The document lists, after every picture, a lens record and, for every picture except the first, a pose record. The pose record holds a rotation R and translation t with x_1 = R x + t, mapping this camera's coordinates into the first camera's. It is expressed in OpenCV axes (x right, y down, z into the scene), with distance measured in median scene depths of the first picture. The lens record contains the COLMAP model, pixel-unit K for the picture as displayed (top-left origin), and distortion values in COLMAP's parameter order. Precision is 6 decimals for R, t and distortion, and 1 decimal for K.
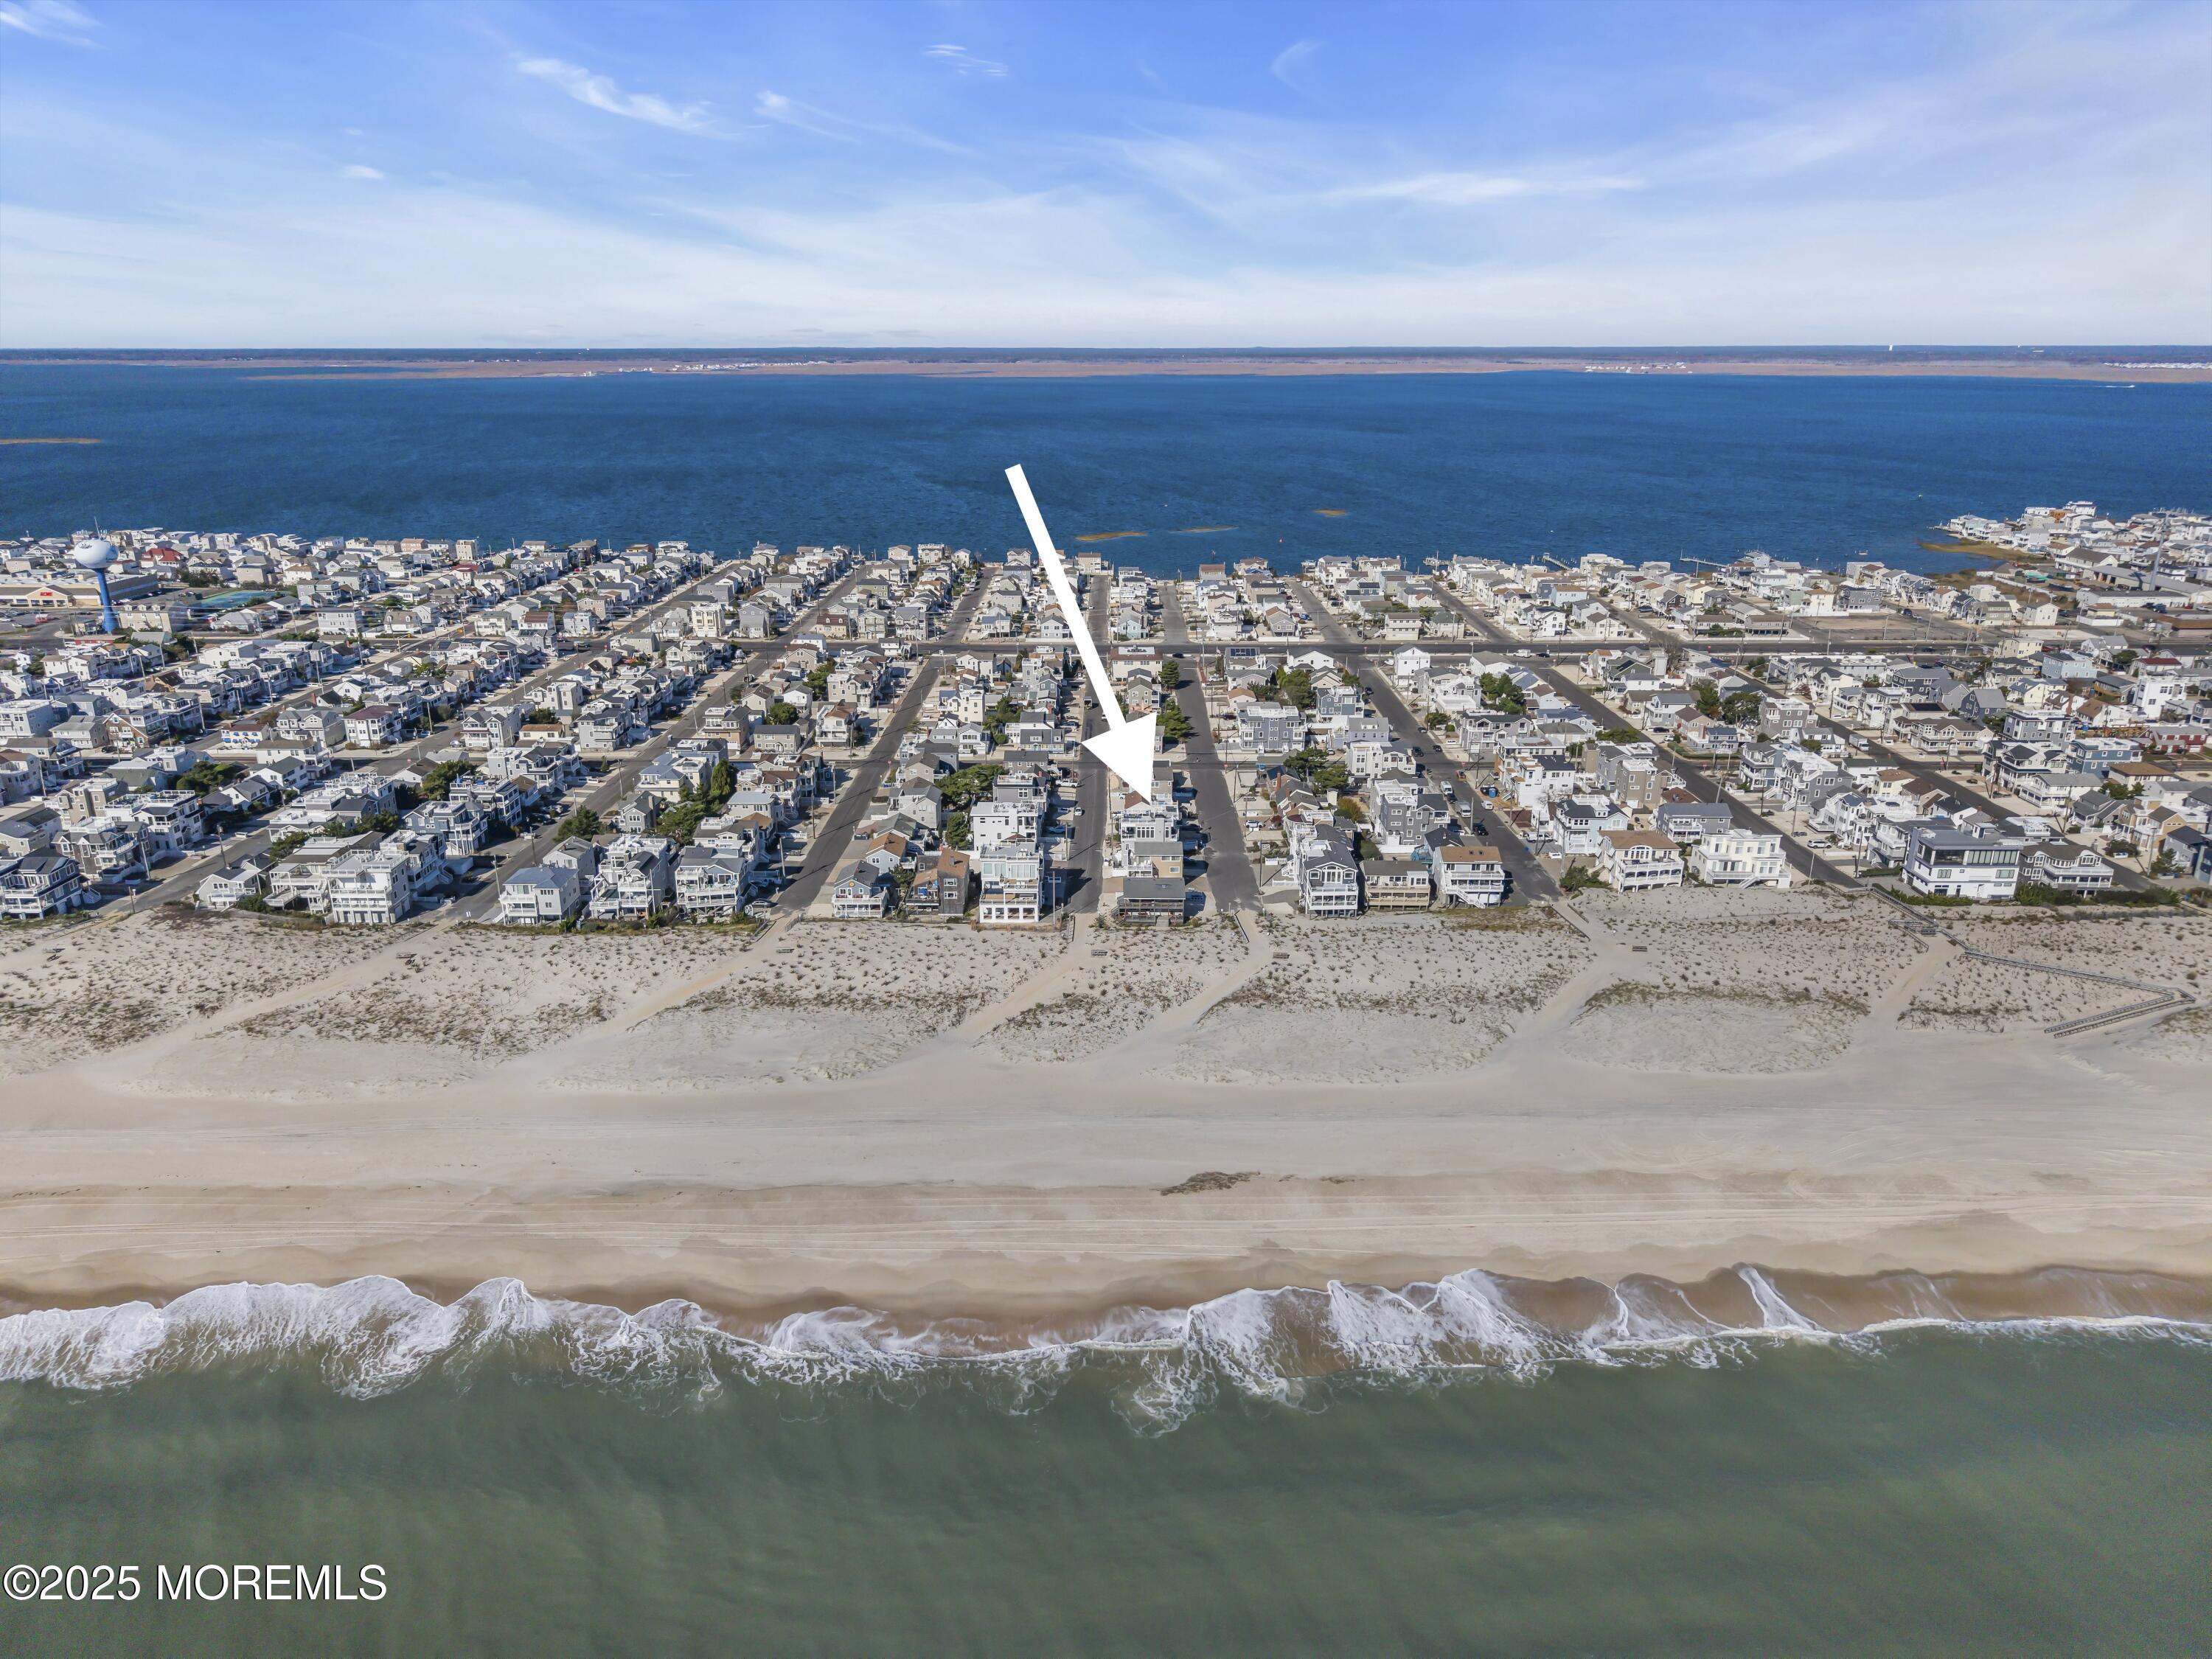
lens RADIAL K [[1503.1, 0, 1106.0], [0, 1503.1, 829.5], [0, 0, 1]] dist [-0.007986, -0.003918]
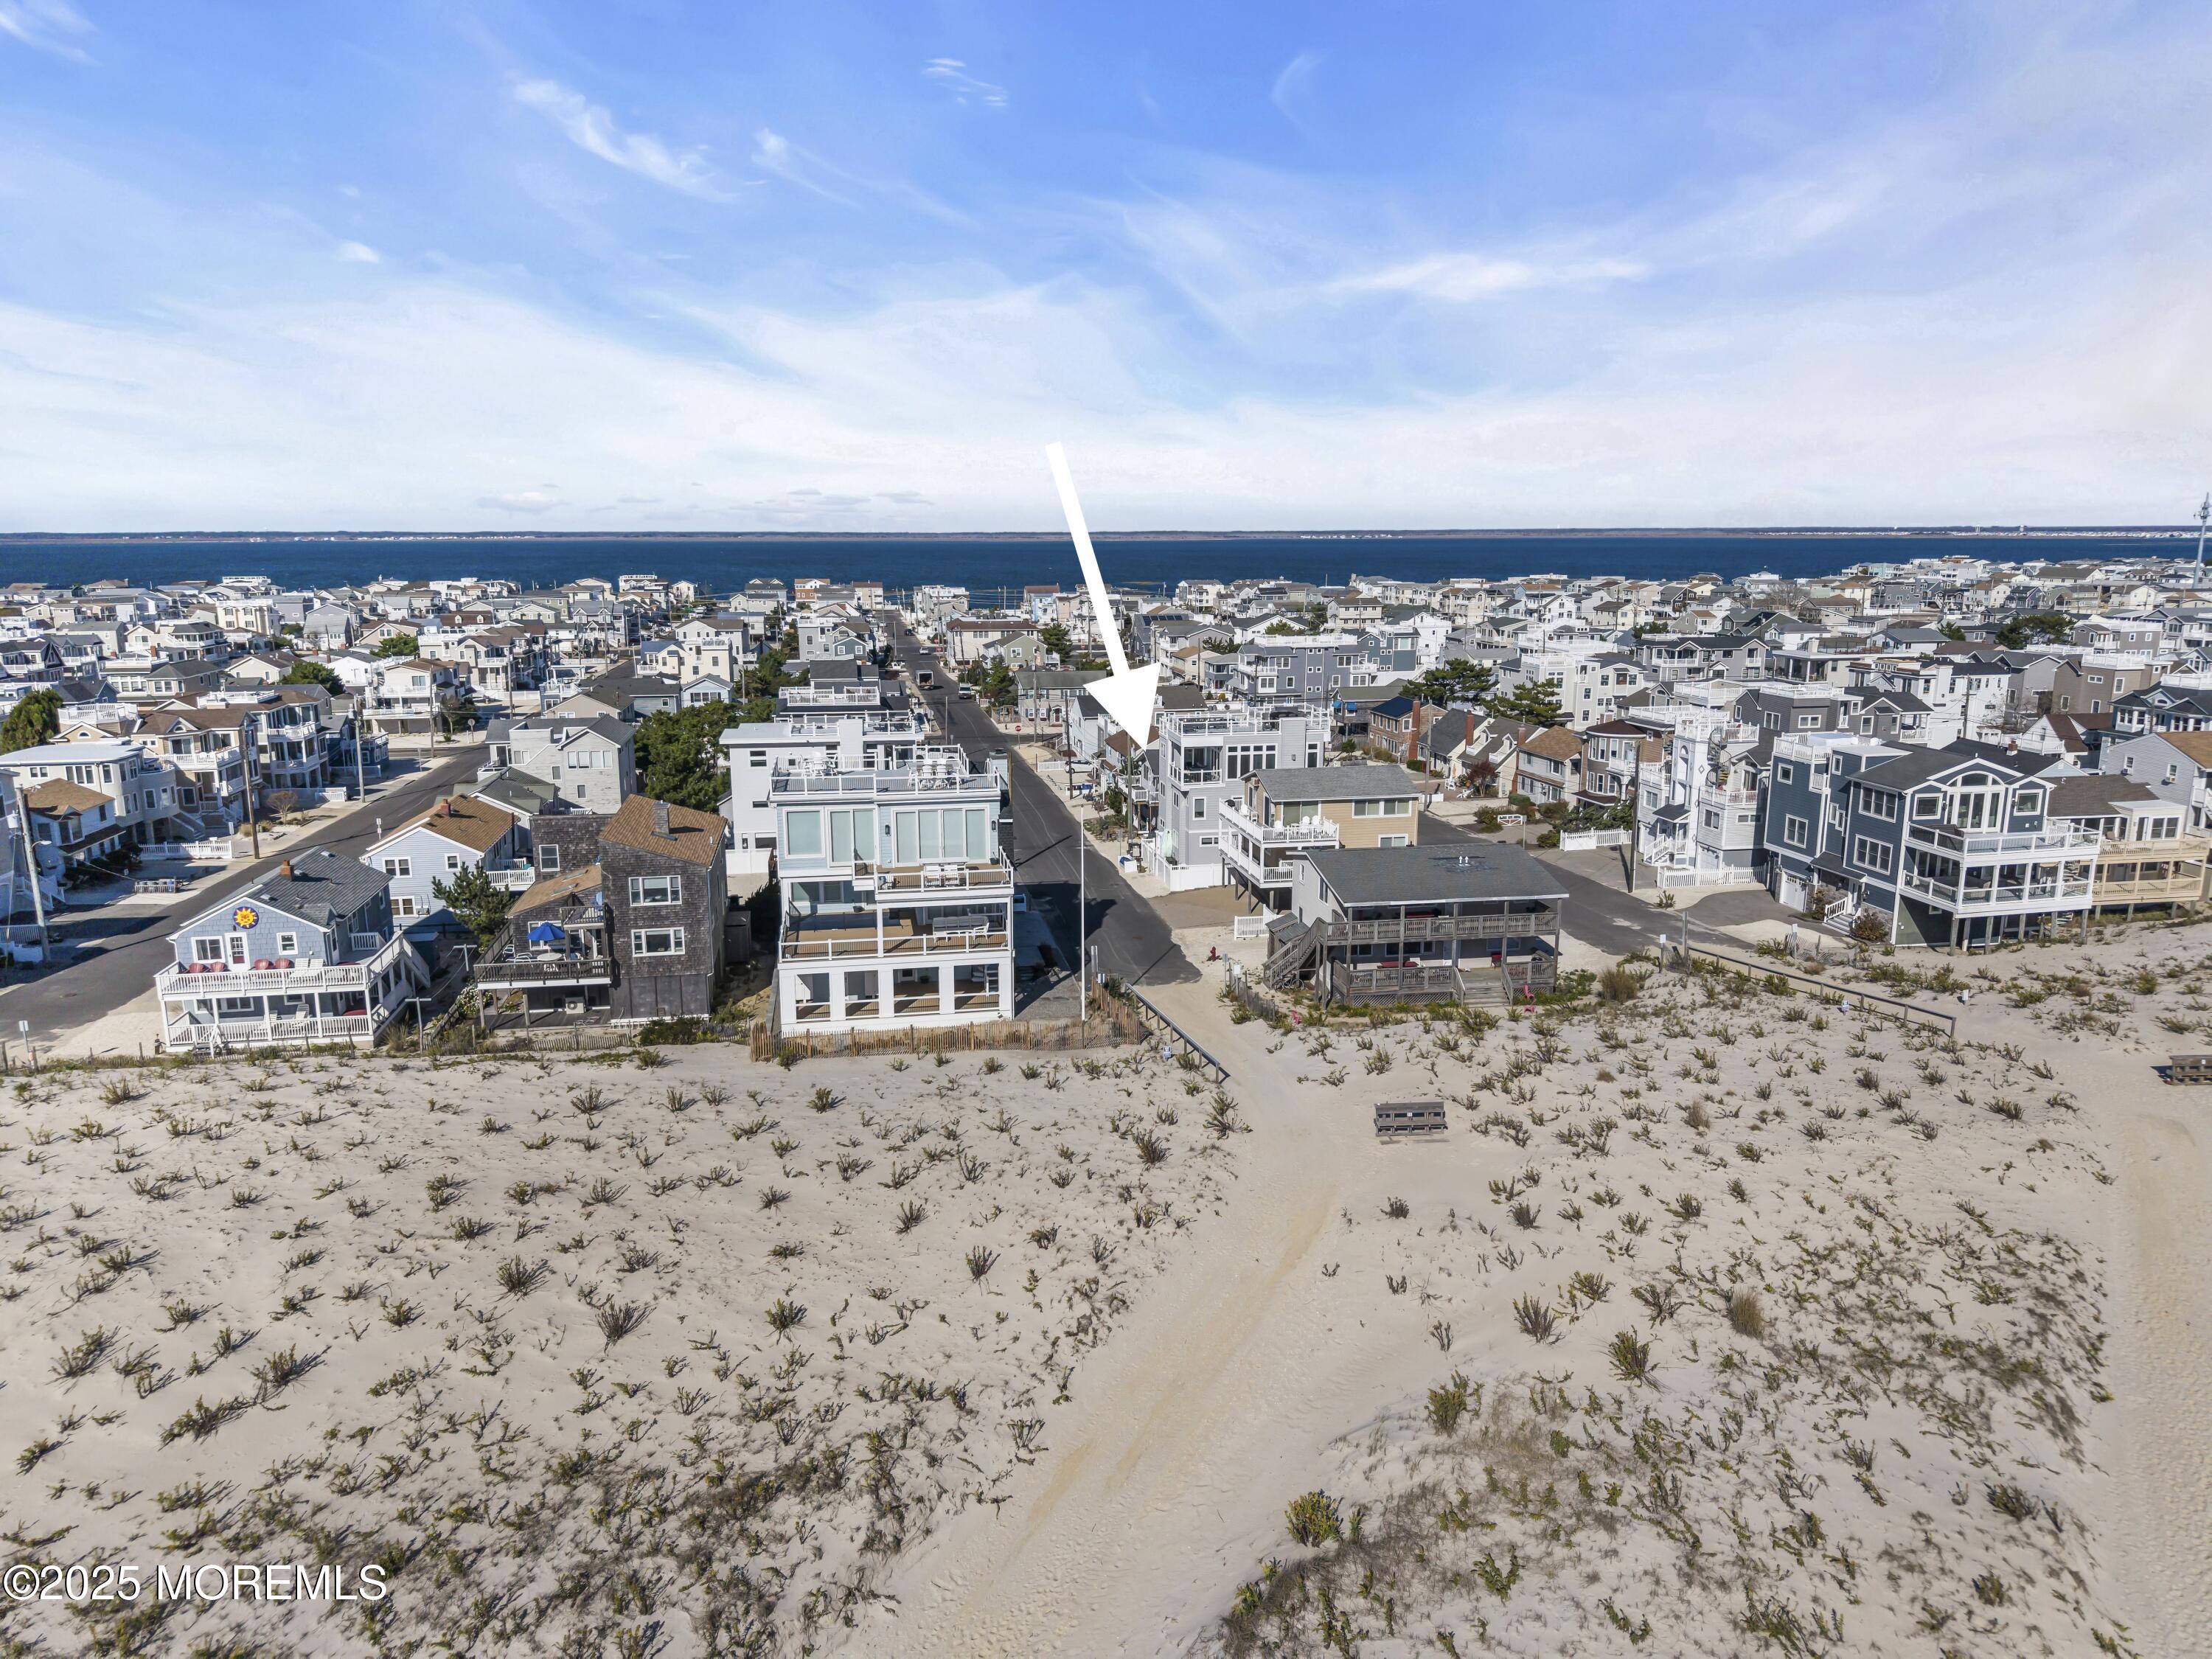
lens RADIAL K [[1503.1, 0, 1106.0], [0, 1503.1, 829.5], [0, 0, 1]] dist [-0.007986, -0.003918]
pose [[0.983701, -0.038078, 0.175734, -0.072400], [0.058413, 0.991986, -0.112035, 0.058084], [-0.170060, 0.120474, 0.978042, 0.732467]]
